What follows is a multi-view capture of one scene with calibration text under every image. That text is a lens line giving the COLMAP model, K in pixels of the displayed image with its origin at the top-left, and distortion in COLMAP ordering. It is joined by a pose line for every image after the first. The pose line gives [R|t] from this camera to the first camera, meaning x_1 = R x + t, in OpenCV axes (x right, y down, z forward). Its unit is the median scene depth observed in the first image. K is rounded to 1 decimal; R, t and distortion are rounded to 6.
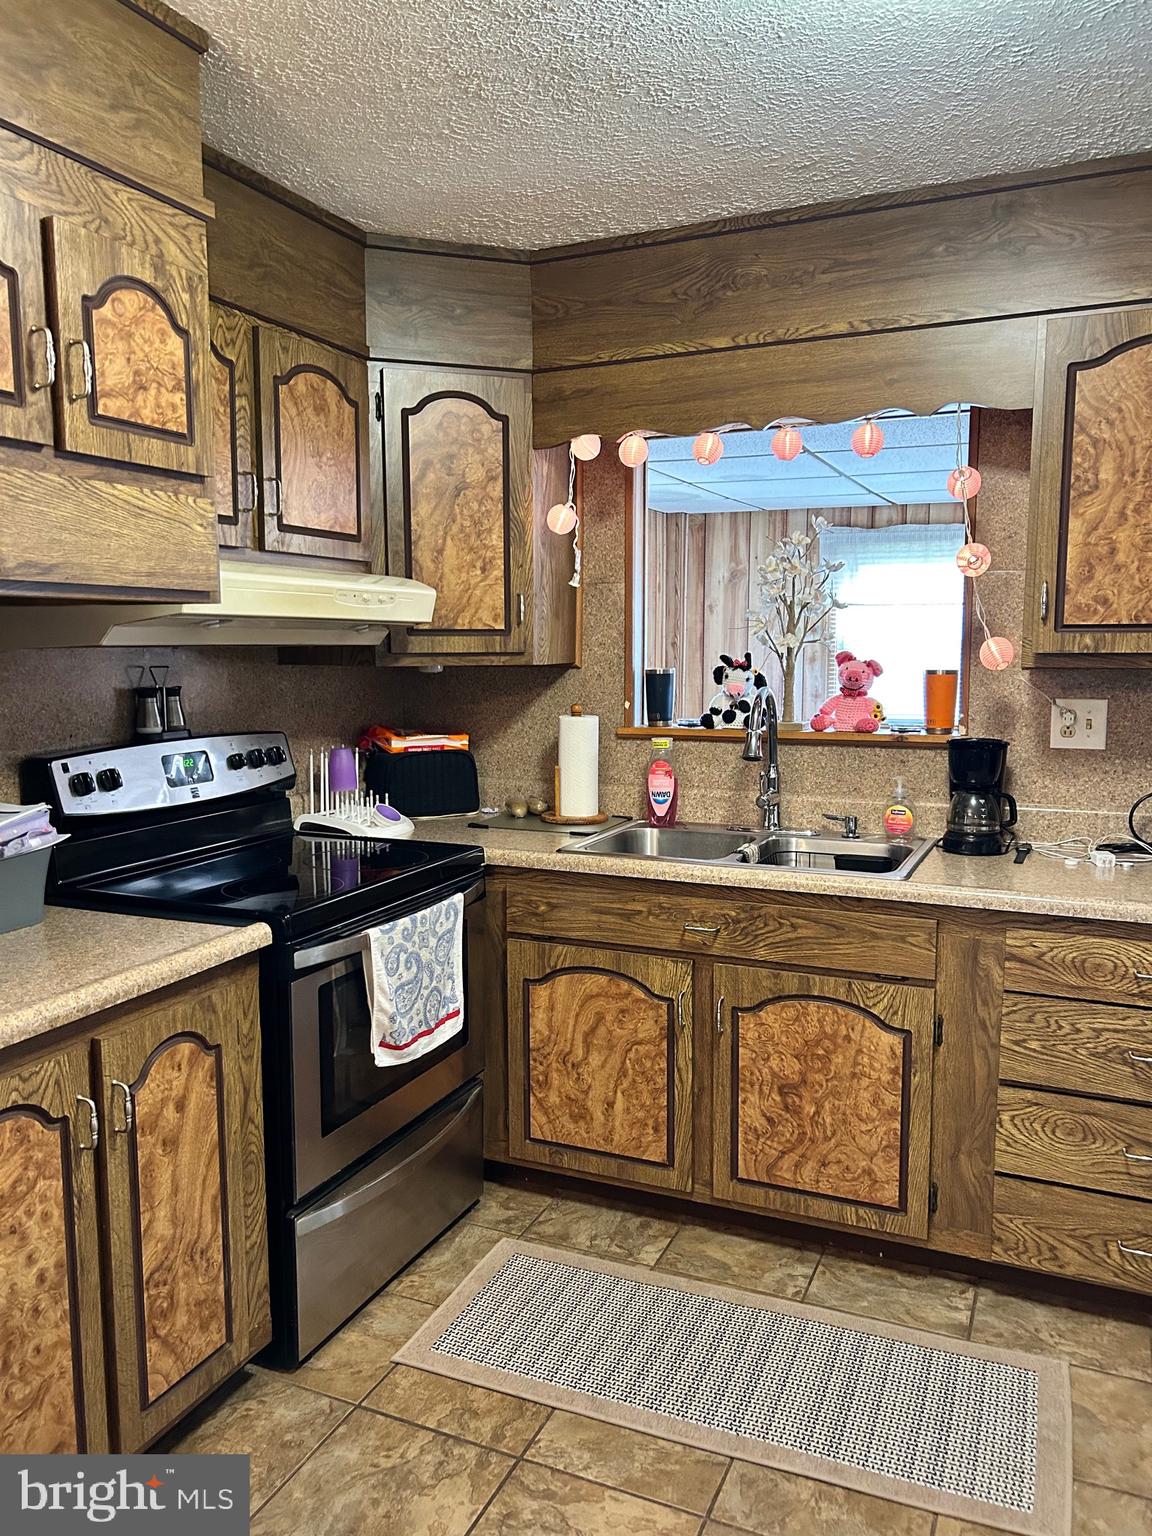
lens RADIAL K [[1168.6, 0, 576.0], [0, 1168.6, 768.0], [0, 0, 1]] dist [0.028816, -0.000546]
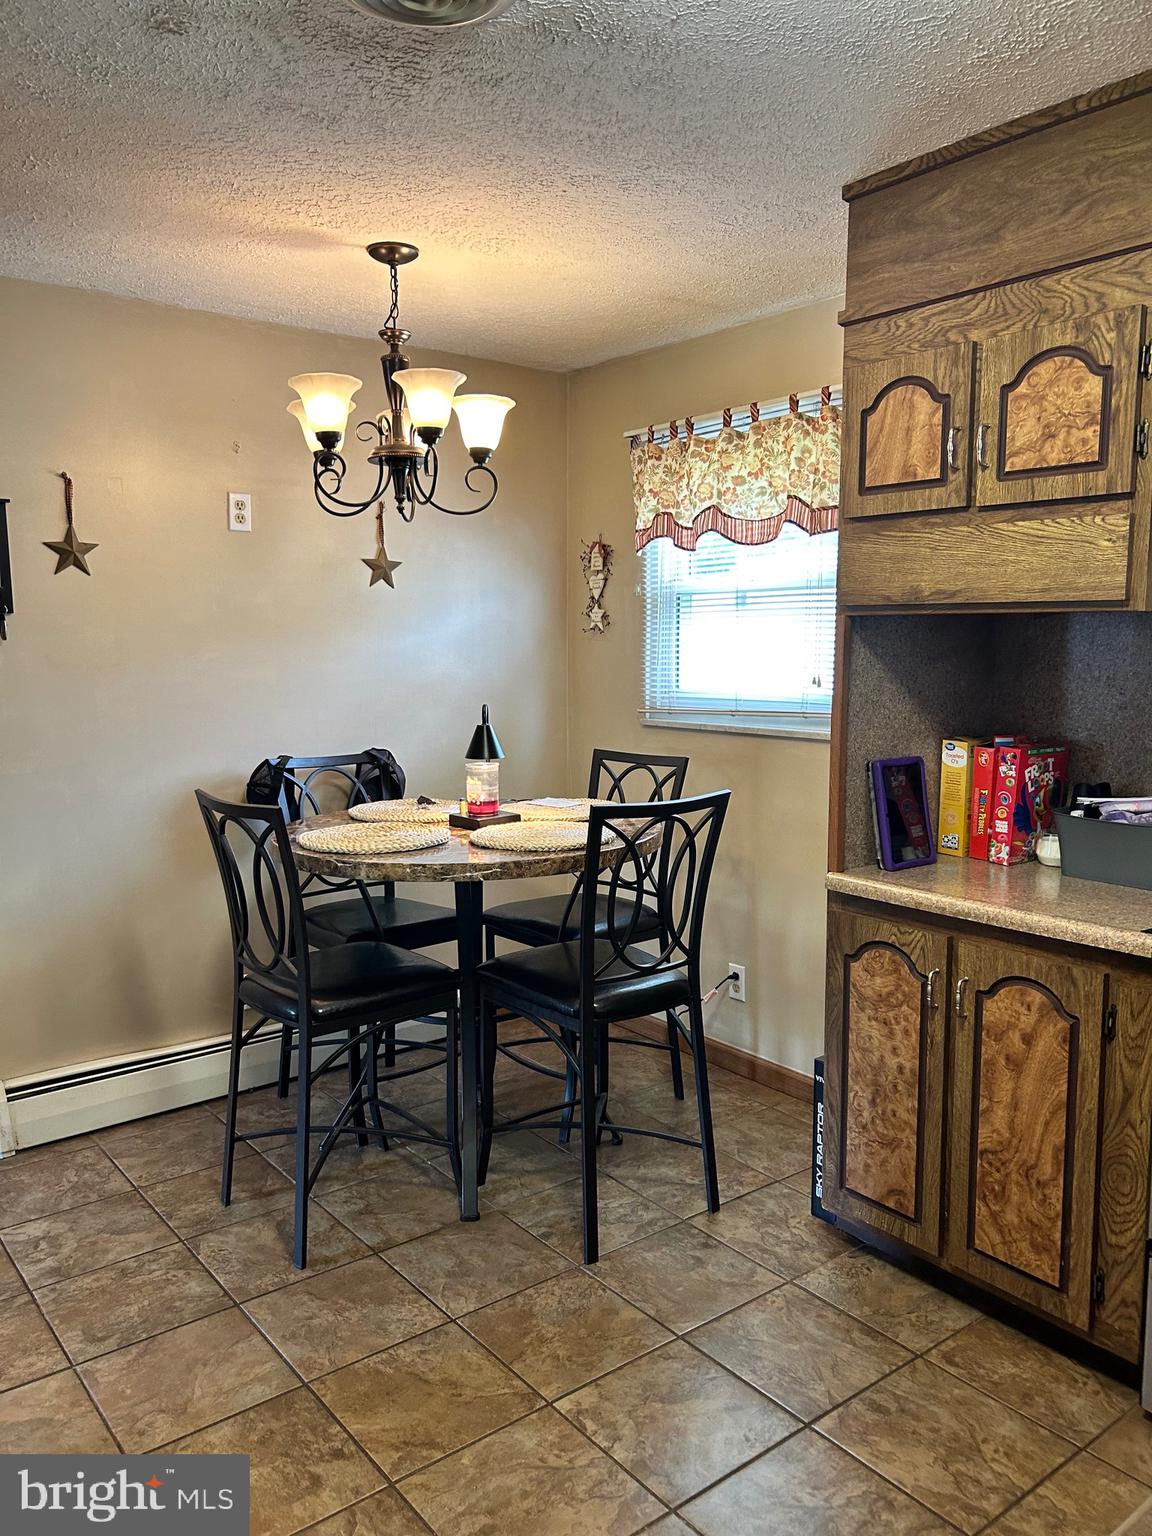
lens RADIAL K [[1168.6, 0, 576.0], [0, 1168.6, 768.0], [0, 0, 1]] dist [0.028816, -0.000546]
pose [[-0.466681, 0.095335, -0.879272, 0.952441], [-0.107918, 0.980606, 0.163601, -0.133777], [0.877817, 0.171239, -0.447342, 1.167440]]
